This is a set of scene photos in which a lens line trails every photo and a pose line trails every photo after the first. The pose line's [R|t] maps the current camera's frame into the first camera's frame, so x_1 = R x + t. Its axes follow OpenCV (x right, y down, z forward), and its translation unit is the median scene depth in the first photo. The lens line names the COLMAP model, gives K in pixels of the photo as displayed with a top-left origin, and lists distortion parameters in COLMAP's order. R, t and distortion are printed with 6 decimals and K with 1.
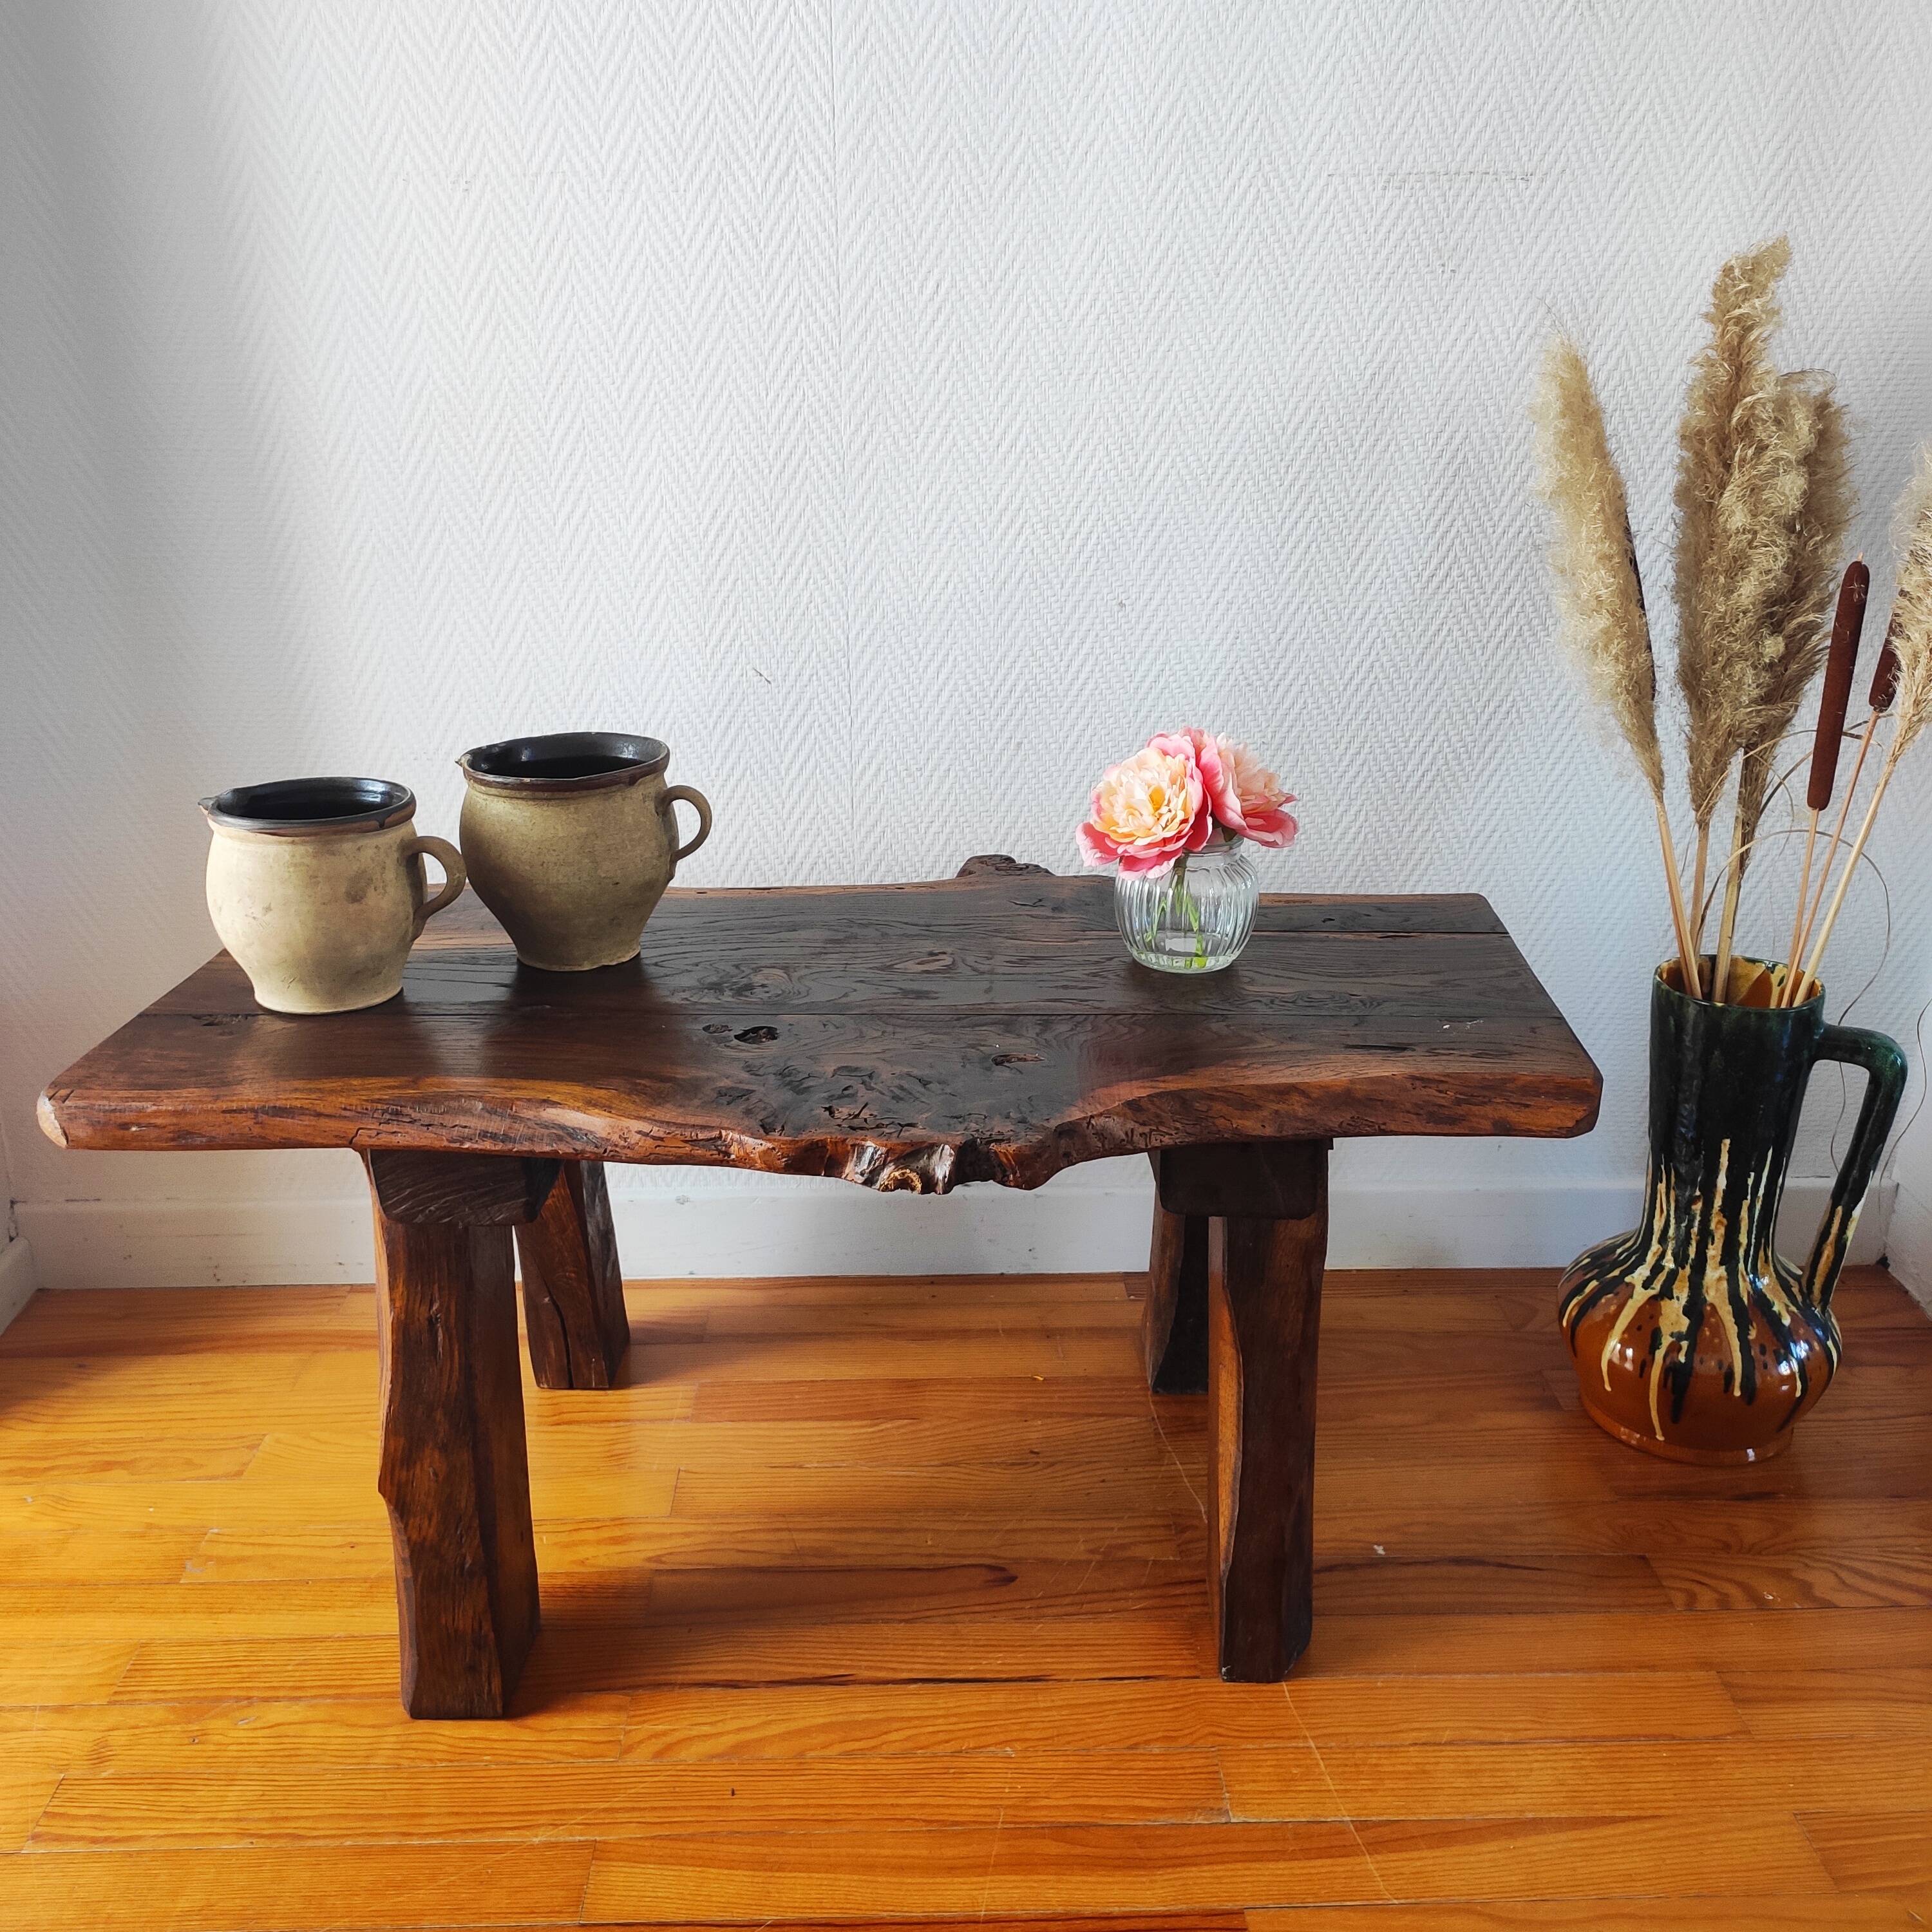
lens RADIAL K [[1913.5, 0, 977.0], [0, 1913.5, 955.4], [0, 0, 1]] dist [0.036106, 0.000000]
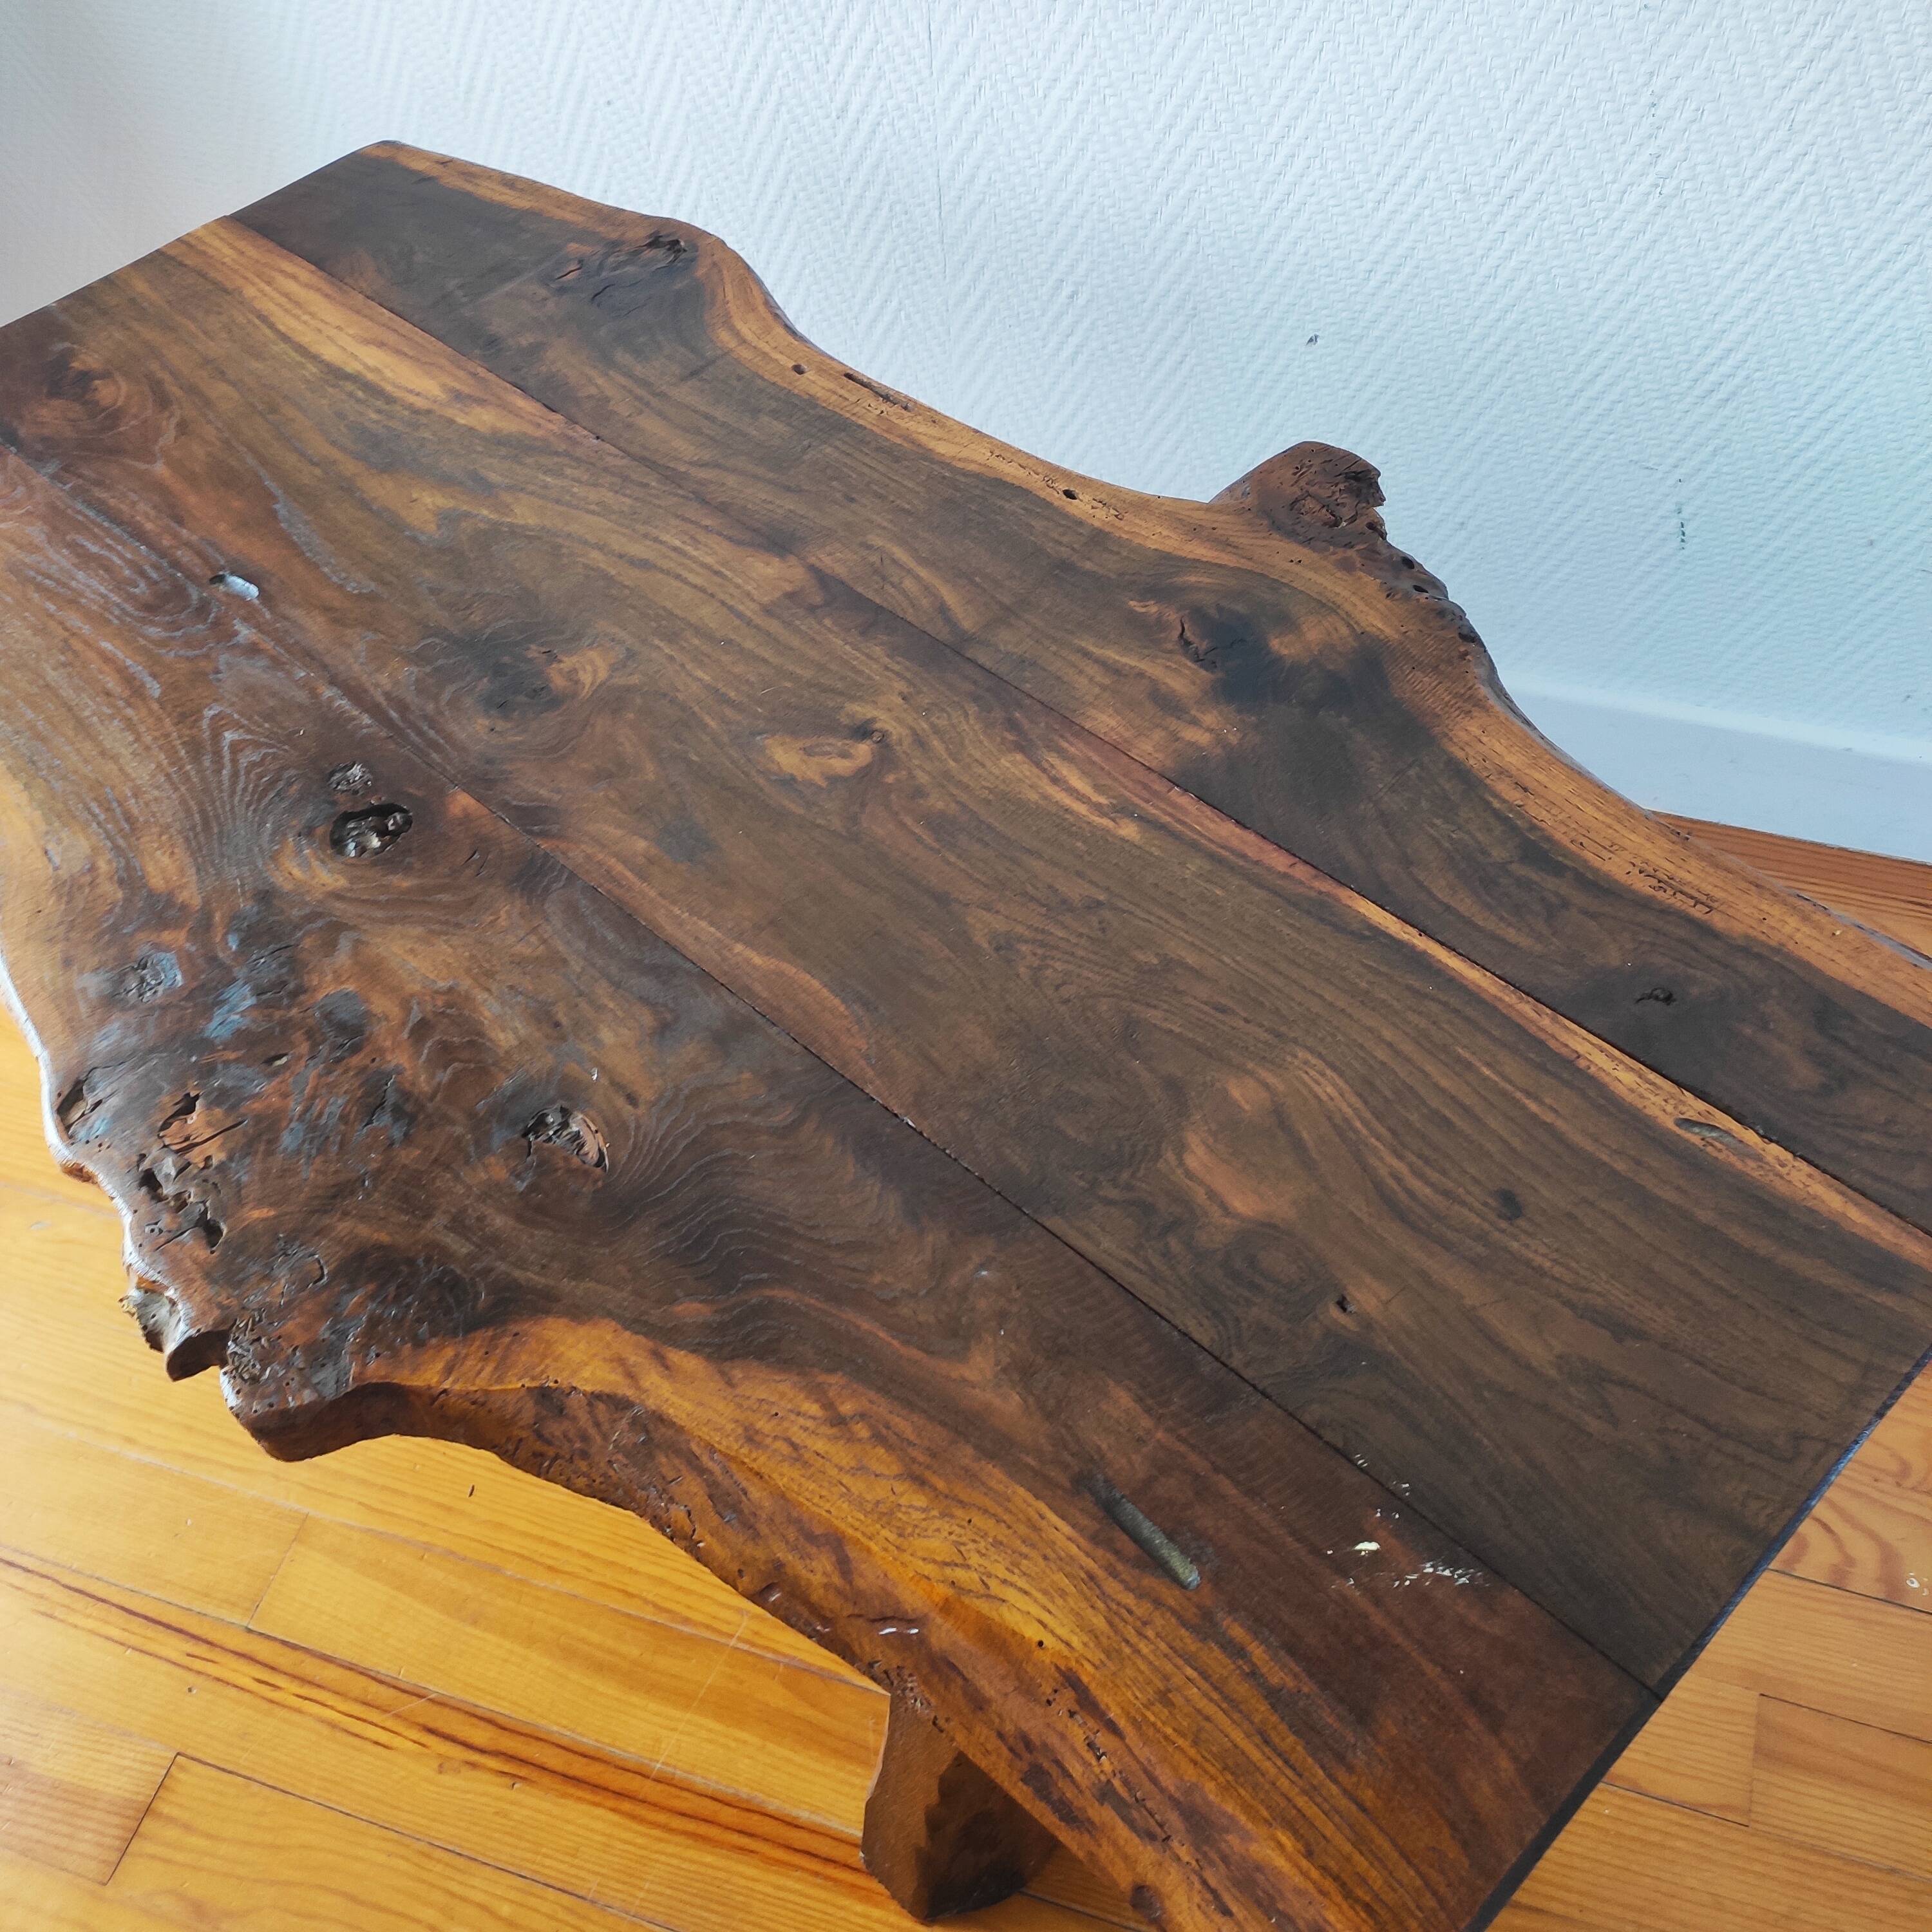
lens RADIAL K [[1913.5, 0, 993.8], [0, 1913.5, 939.7], [0, 0, 1]] dist [0.036106, 0.000000]
pose [[0.941666, 0.239597, -0.236344, 0.185451], [-0.065515, 0.819326, 0.569572, -0.213783], [0.330111, -0.520863, 0.787229, 0.414448]]
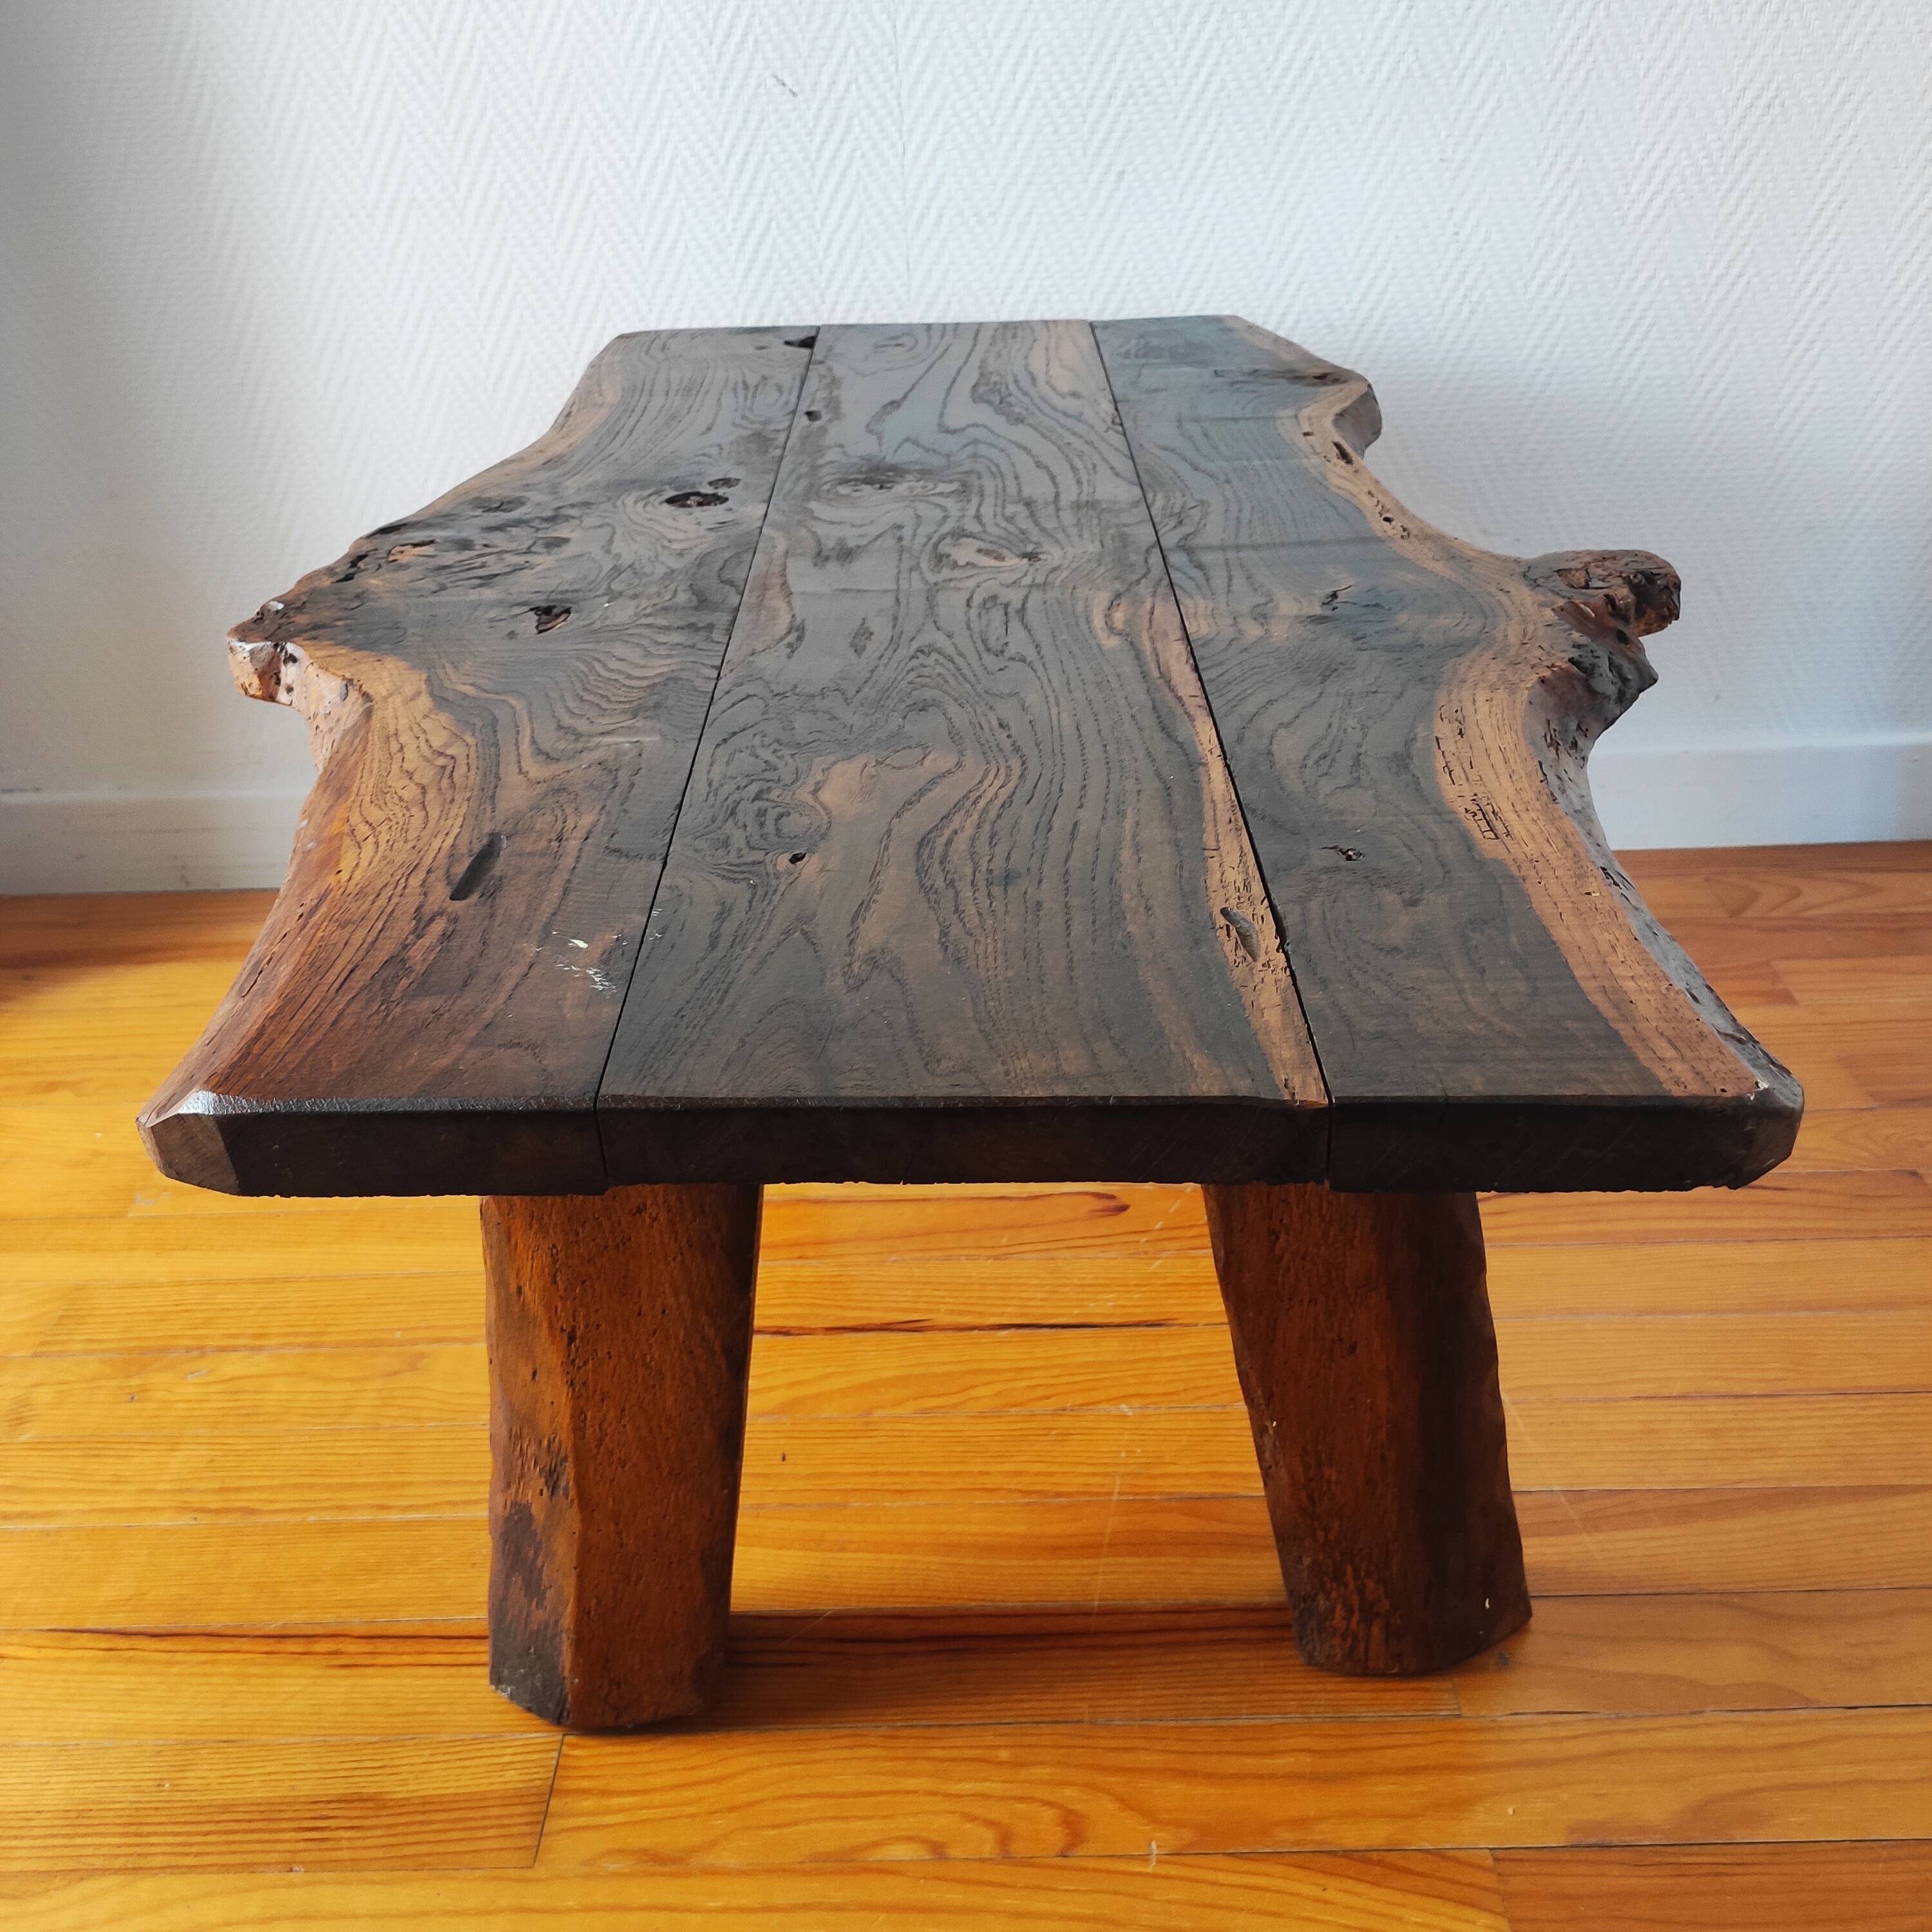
lens RADIAL K [[1913.5, 0, 982.1], [0, 1913.5, 967.3], [0, 0, 1]] dist [0.036106, 0.000000]
pose [[0.998838, -0.013955, -0.046120, -0.002788], [0.021952, 0.983836, 0.177720, 0.071428], [0.042895, -0.178526, 0.983000, 0.196232]]
